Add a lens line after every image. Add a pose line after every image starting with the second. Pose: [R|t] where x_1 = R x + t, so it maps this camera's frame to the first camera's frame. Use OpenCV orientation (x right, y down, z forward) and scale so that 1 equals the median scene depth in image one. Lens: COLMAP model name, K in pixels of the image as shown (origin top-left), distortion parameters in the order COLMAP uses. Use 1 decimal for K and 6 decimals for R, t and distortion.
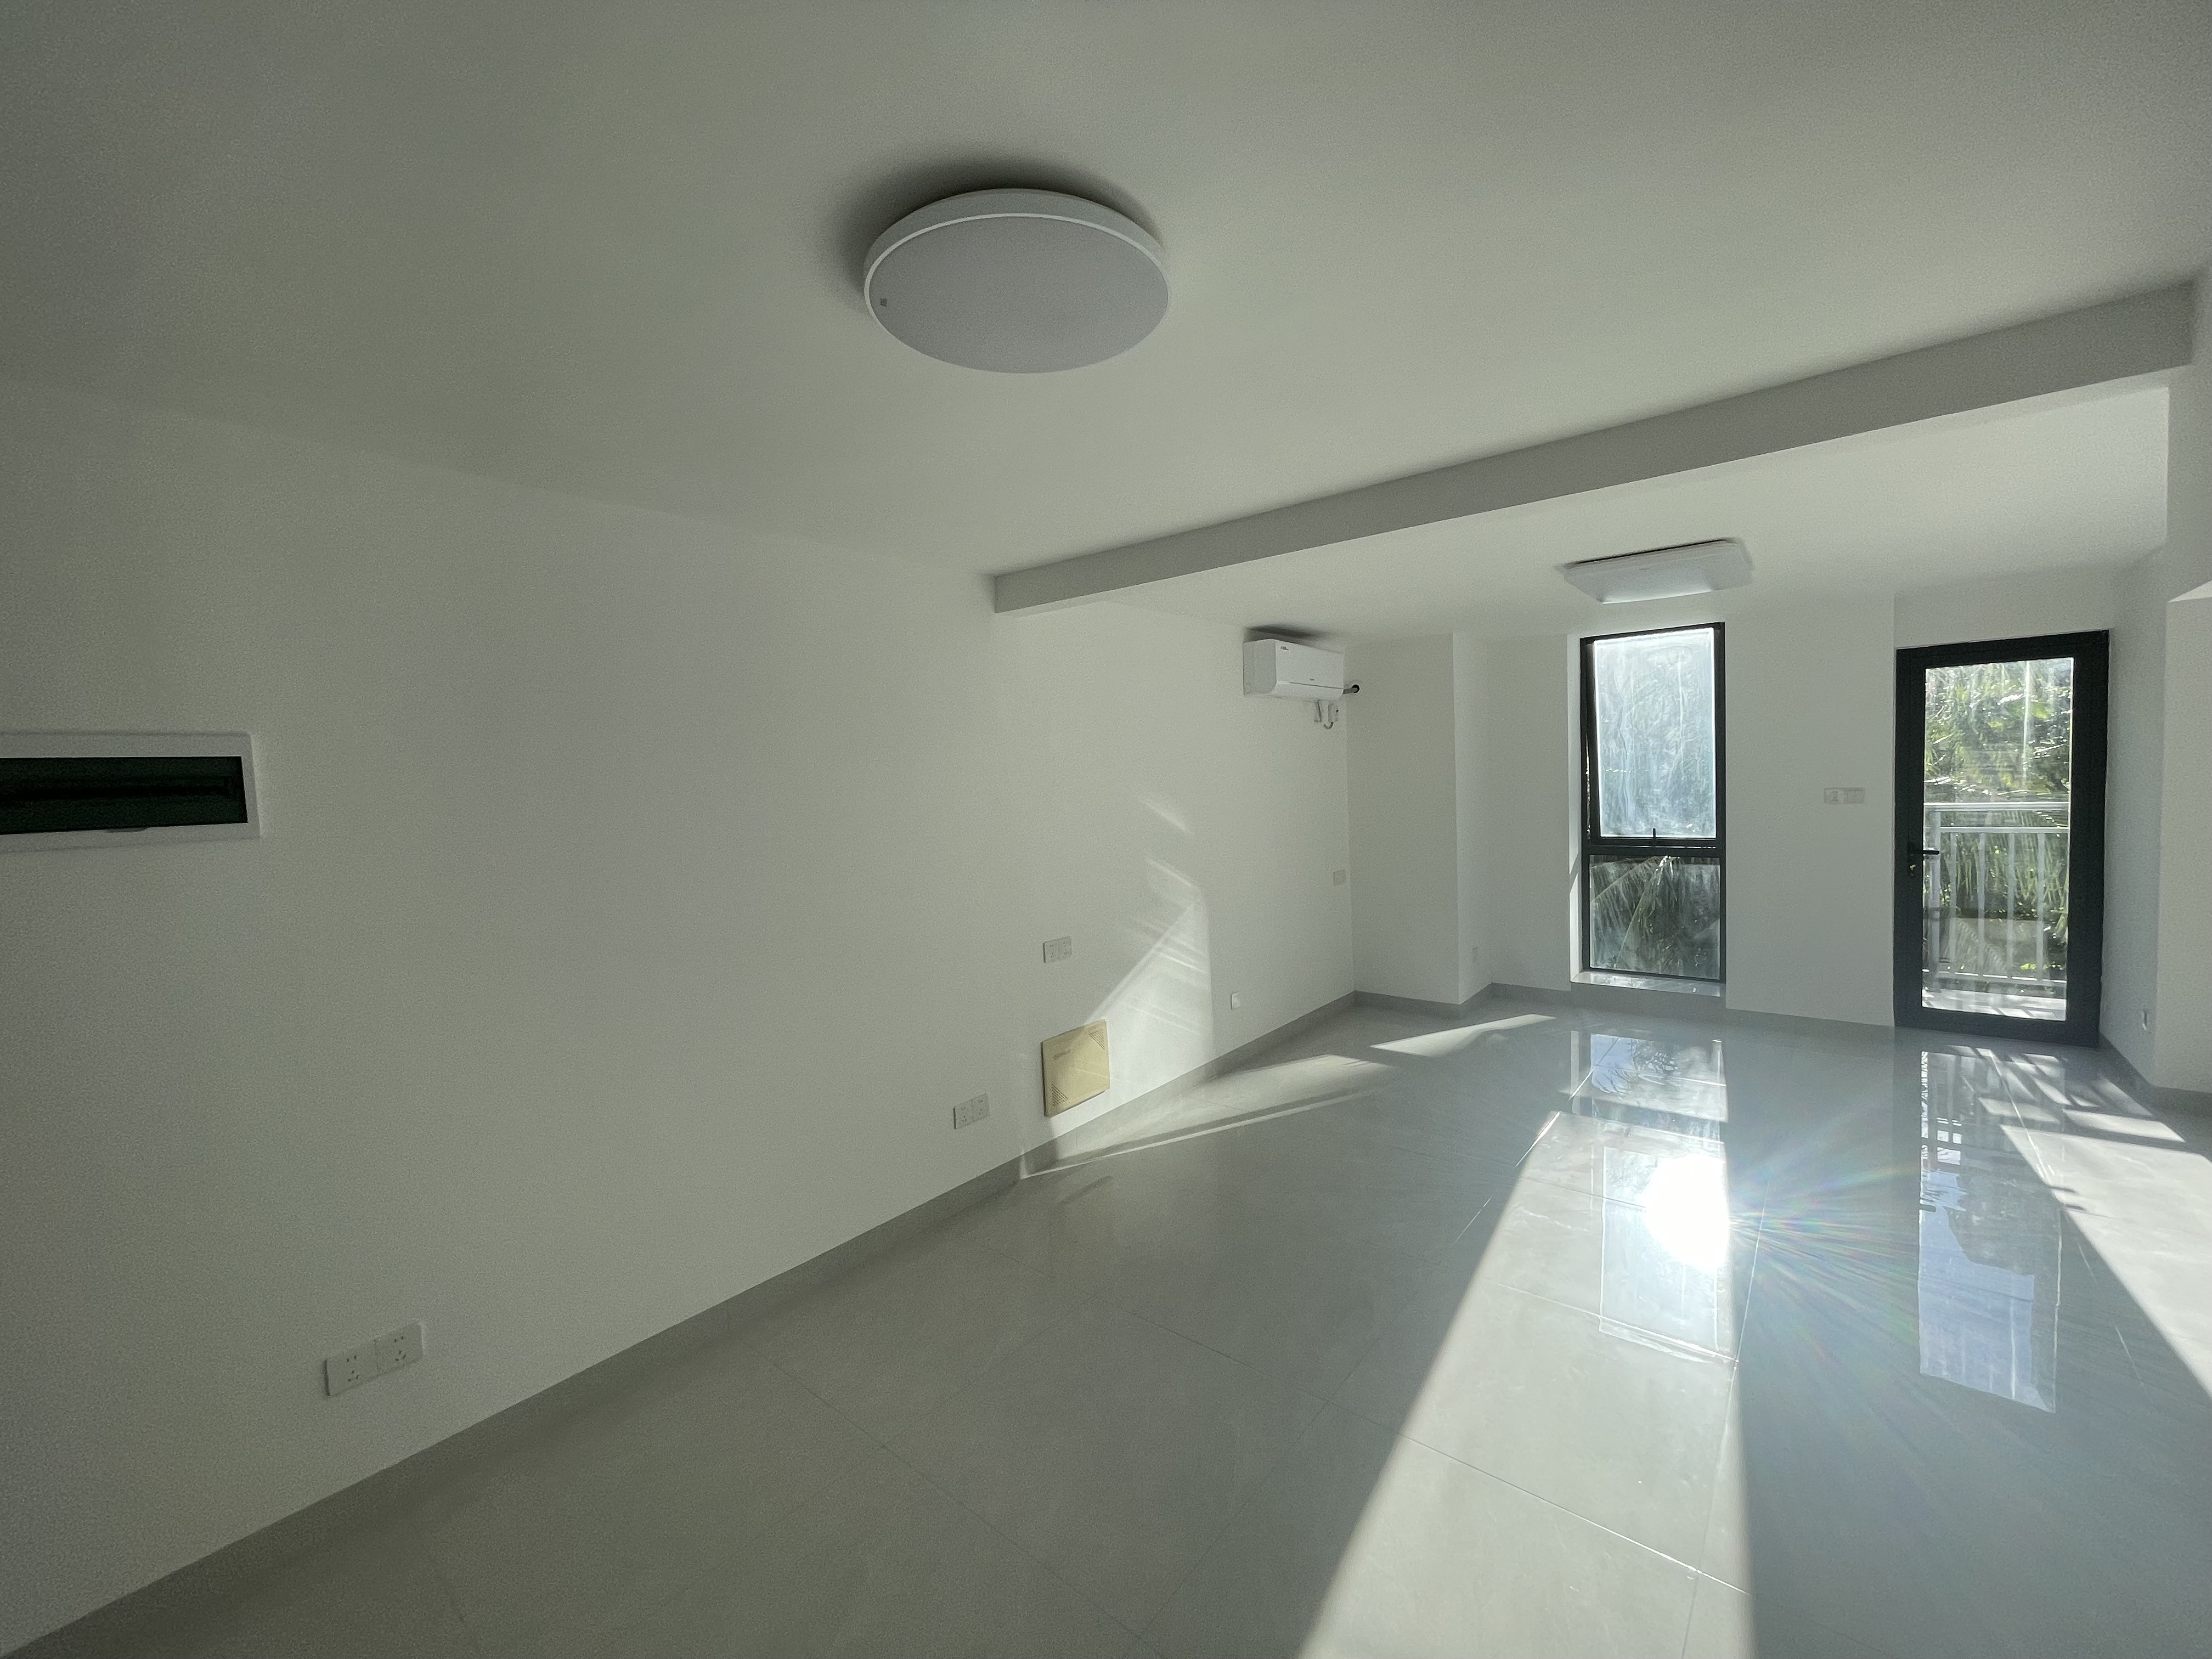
lens RADIAL K [[883.5, 0, 1105.0], [0, 883.5, 825.7], [0, 0, 1]] dist [0.001381, -0.001432]
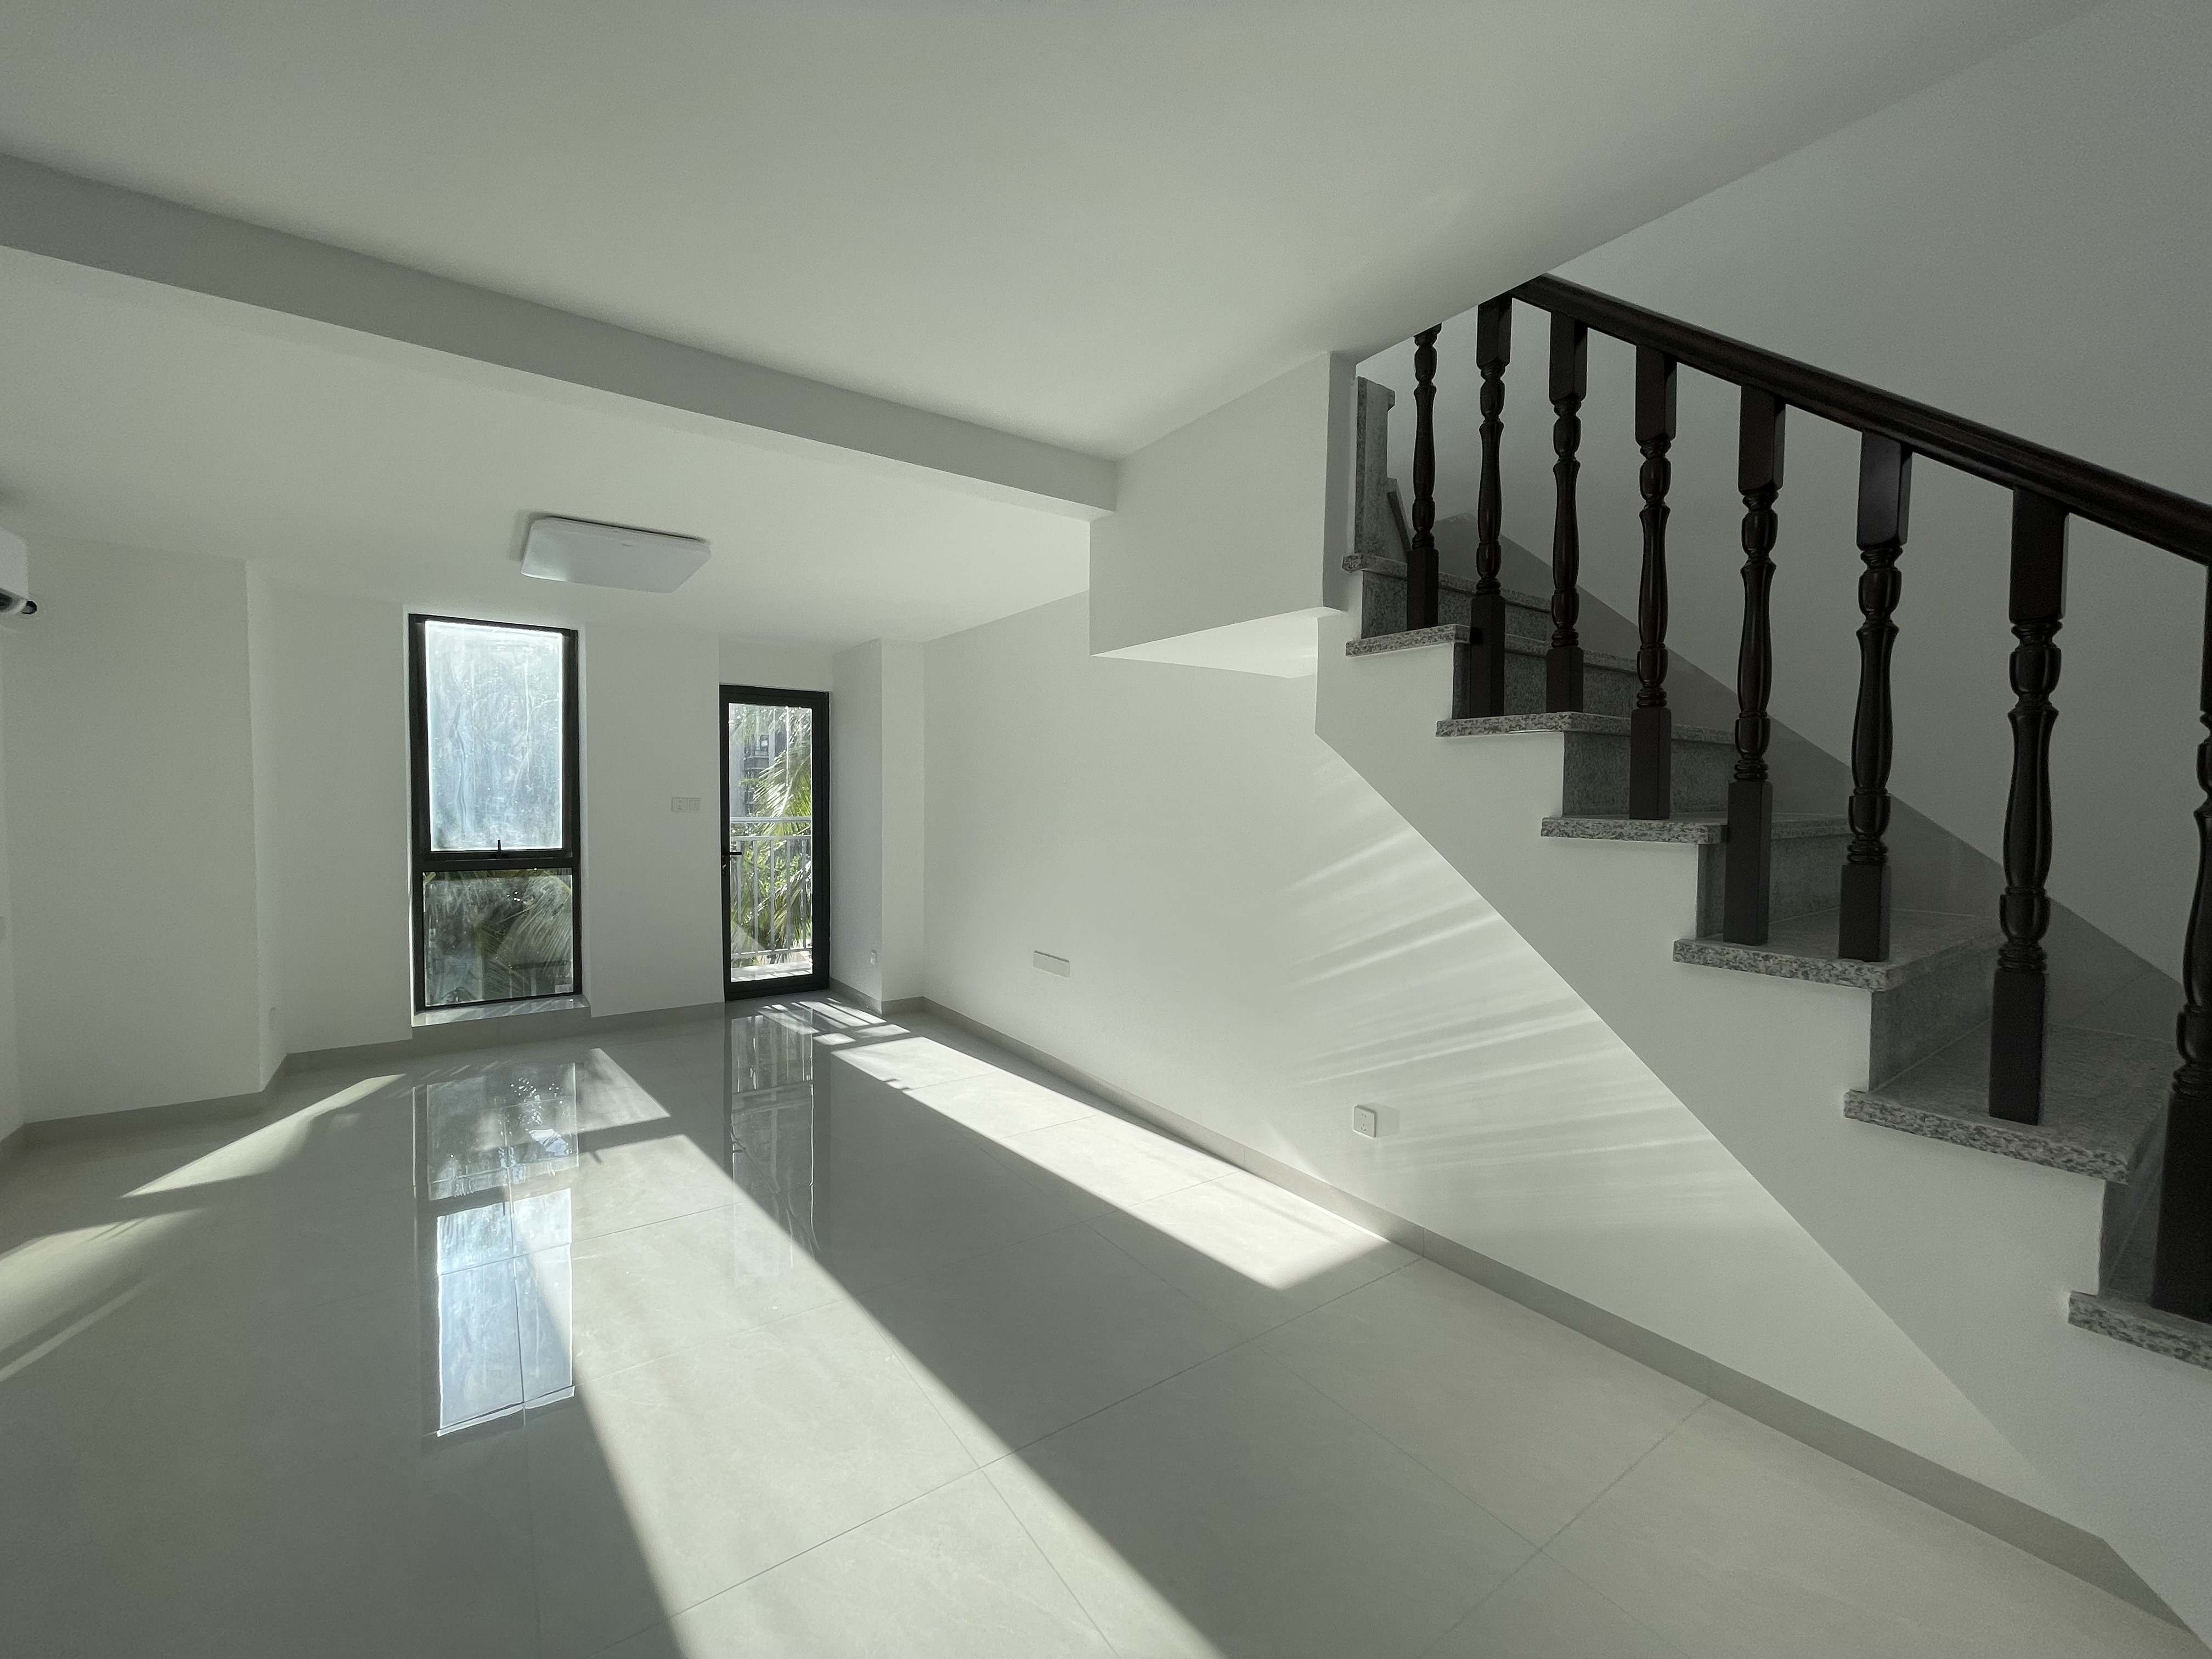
lens RADIAL K [[883.5, 0, 1101.2], [0, 883.5, 825.4], [0, 0, 1]] dist [0.001381, -0.001432]
pose [[0.269841, 0.003996, 0.962897, -0.114744], [0.033282, 0.999355, -0.013474, 0.027028], [-0.962330, 0.035683, 0.269534, 0.196779]]
